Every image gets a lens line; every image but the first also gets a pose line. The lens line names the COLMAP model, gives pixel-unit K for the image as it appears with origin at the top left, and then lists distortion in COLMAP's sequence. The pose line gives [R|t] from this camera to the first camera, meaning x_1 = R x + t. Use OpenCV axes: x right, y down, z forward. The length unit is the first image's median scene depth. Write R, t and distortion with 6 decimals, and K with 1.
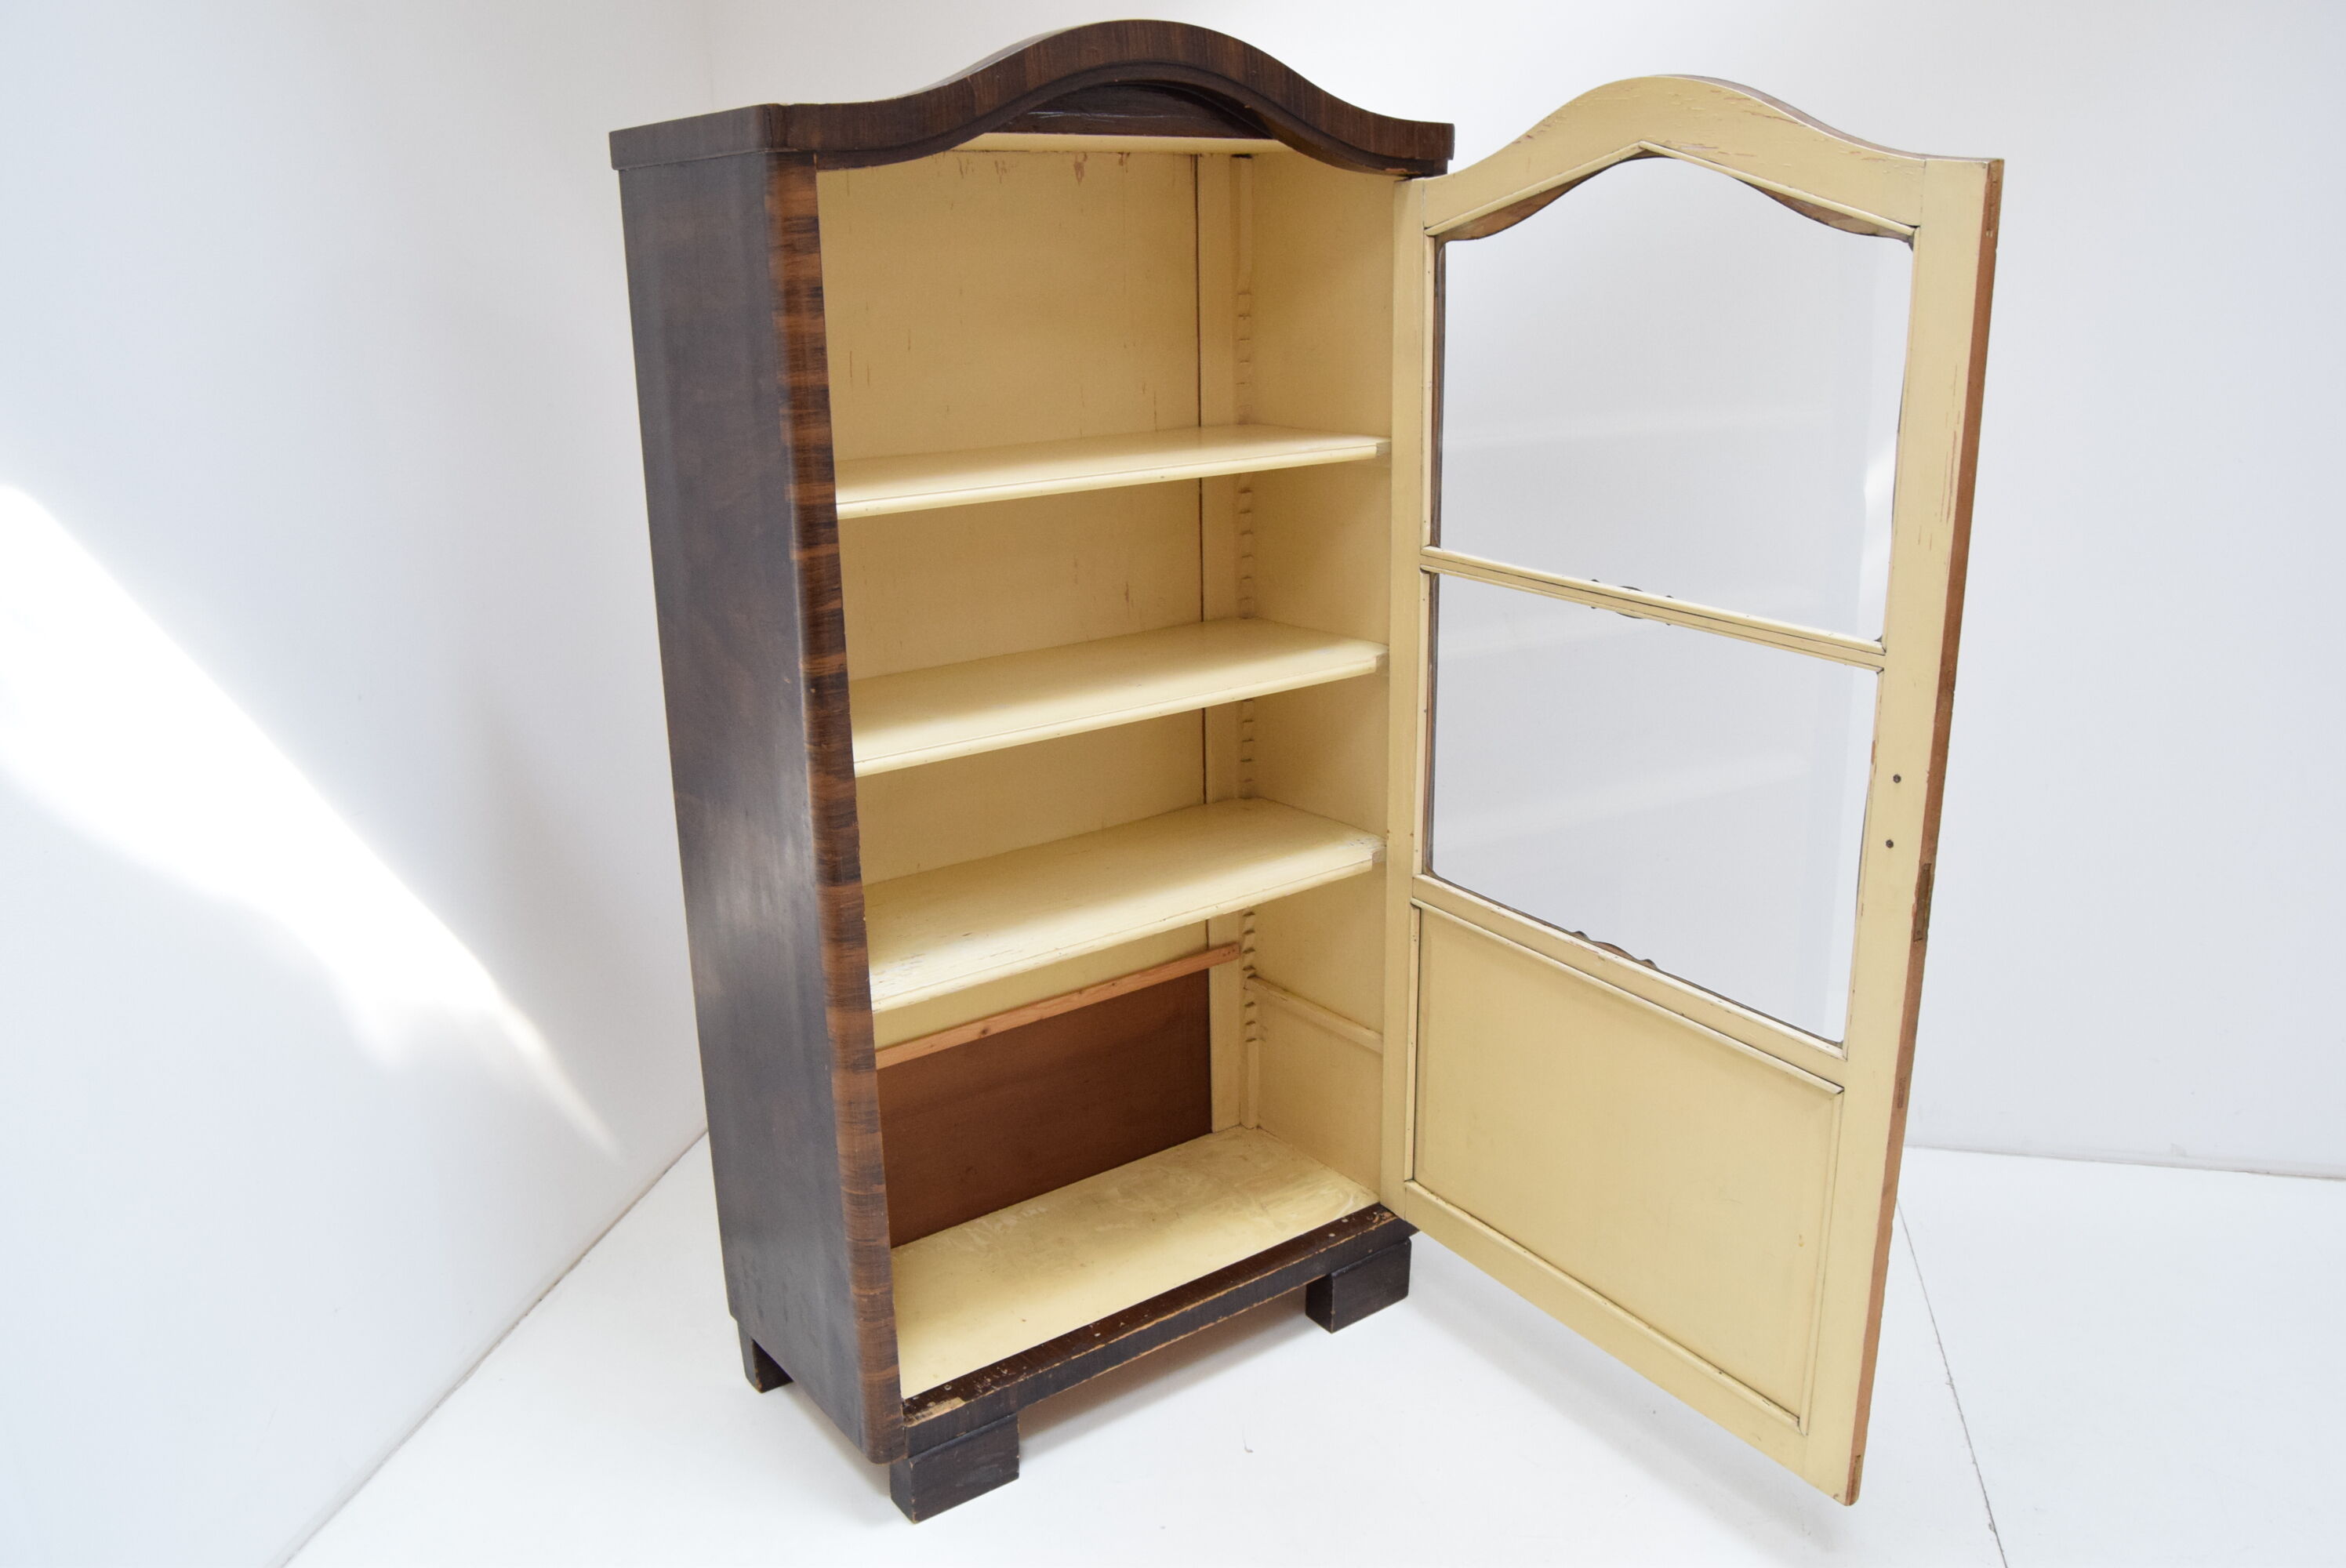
lens RADIAL K [[1856.8, 0, 1190.0], [0, 1856.8, 786.0], [0, 0, 1]] dist [-0.088497, 0.016756]
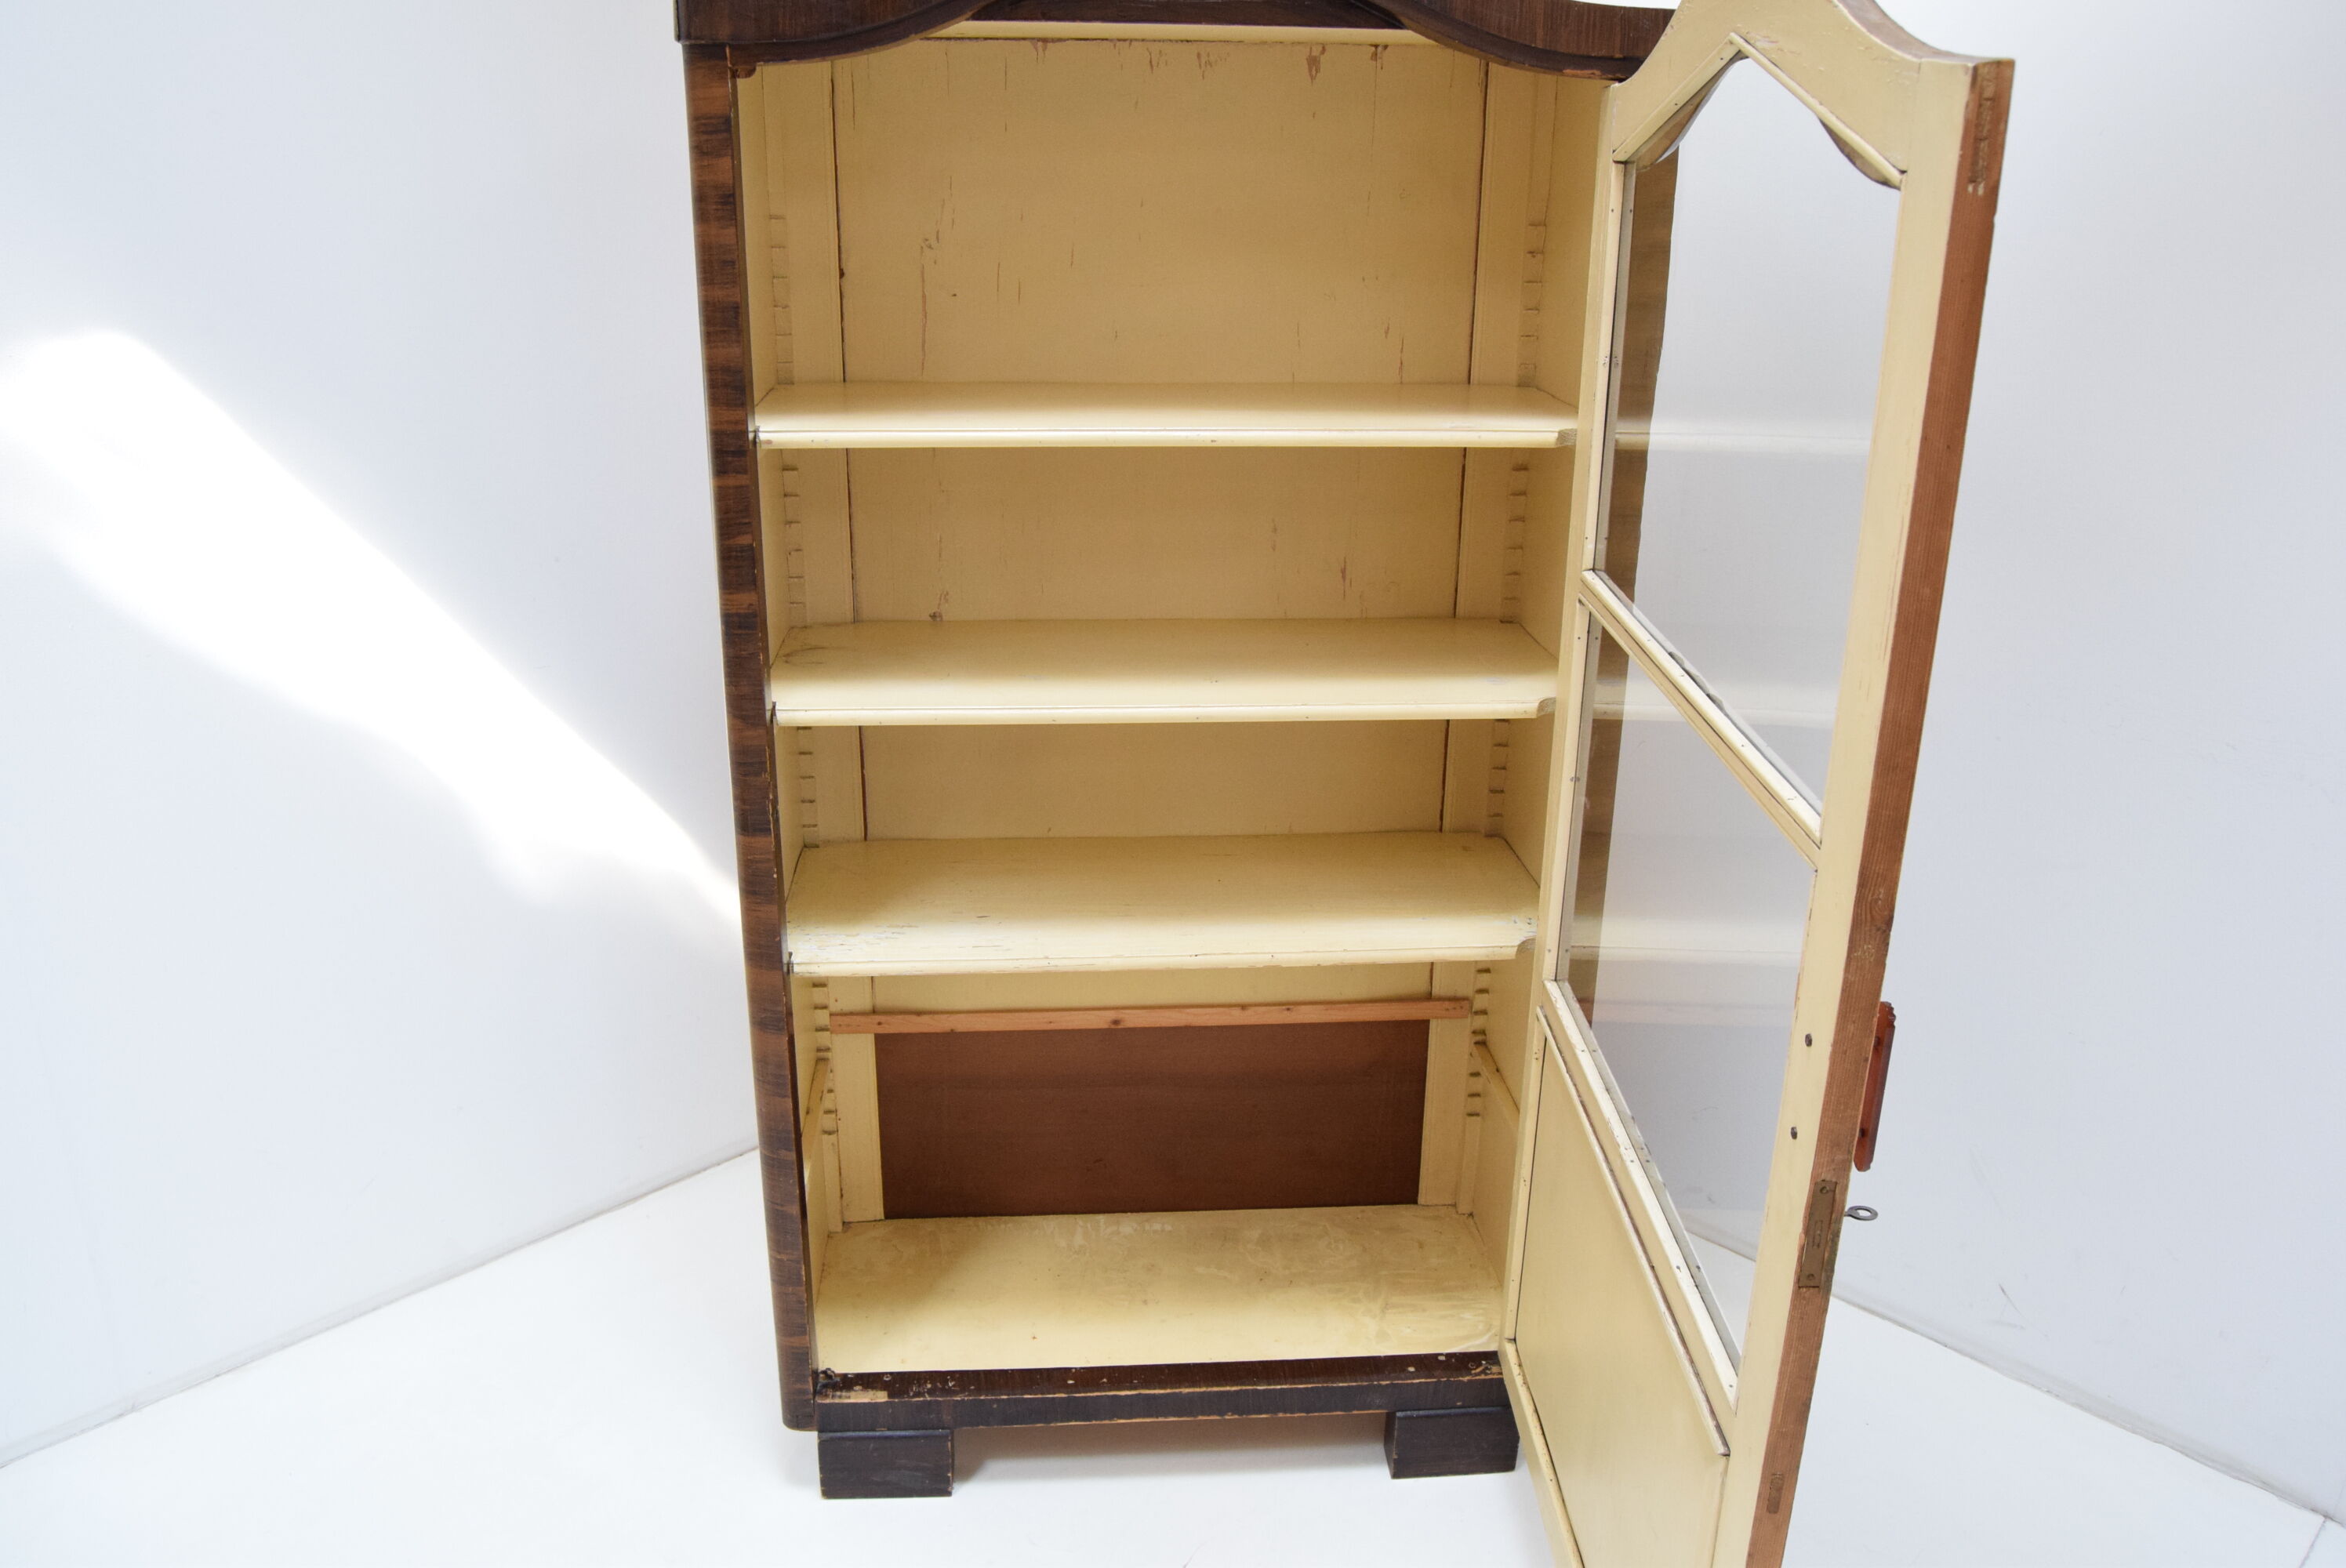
lens RADIAL K [[1856.8, 0, 1171.9], [0, 1856.8, 789.1], [0, 0, 1]] dist [-0.088497, 0.016756]
pose [[0.838907, 0.209118, -0.502498, 0.389559], [-0.180313, 0.977889, 0.105926, -0.091524], [0.513538, 0.001745, 0.858065, 0.257283]]
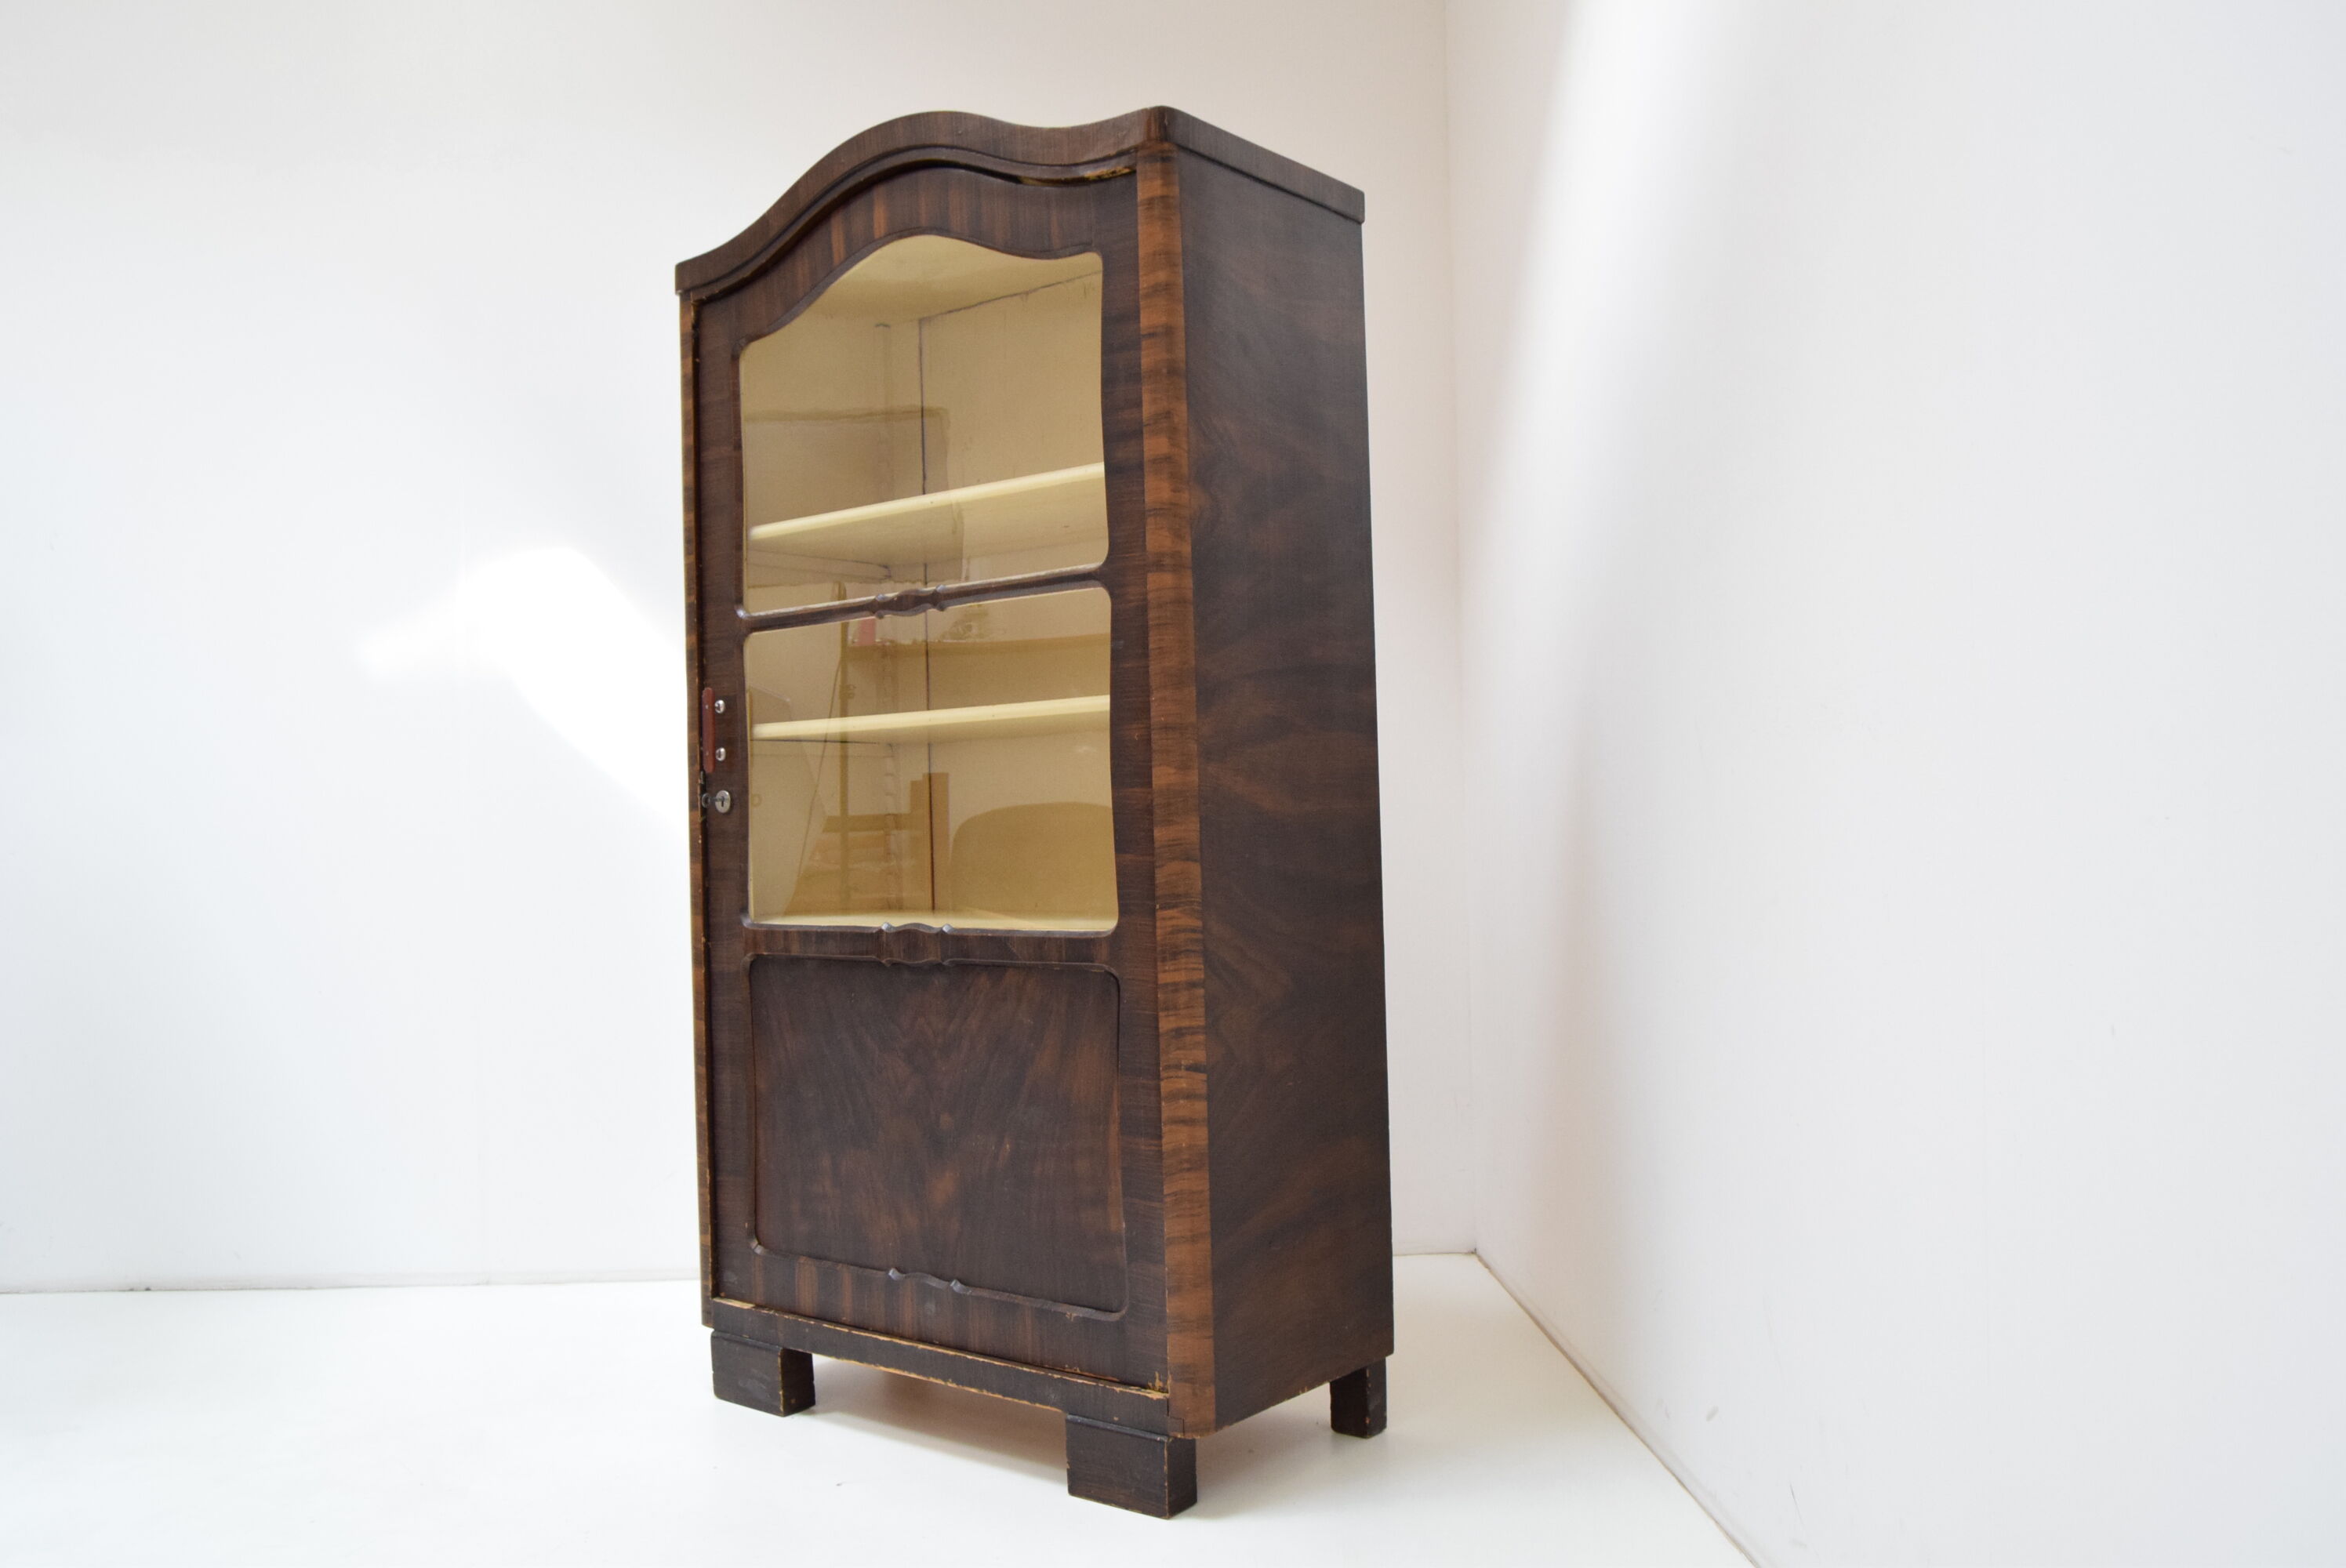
lens RADIAL K [[1918.4, 0, 1177.8], [0, 1918.4, 788.8], [0, 0, 1]] dist [-0.080227, 0.017284]
pose [[0.246822, -0.009671, -0.969013, 1.047067], [-0.258920, 0.962939, -0.075561, 0.043330], [0.933831, 0.269547, 0.235170, 0.847470]]
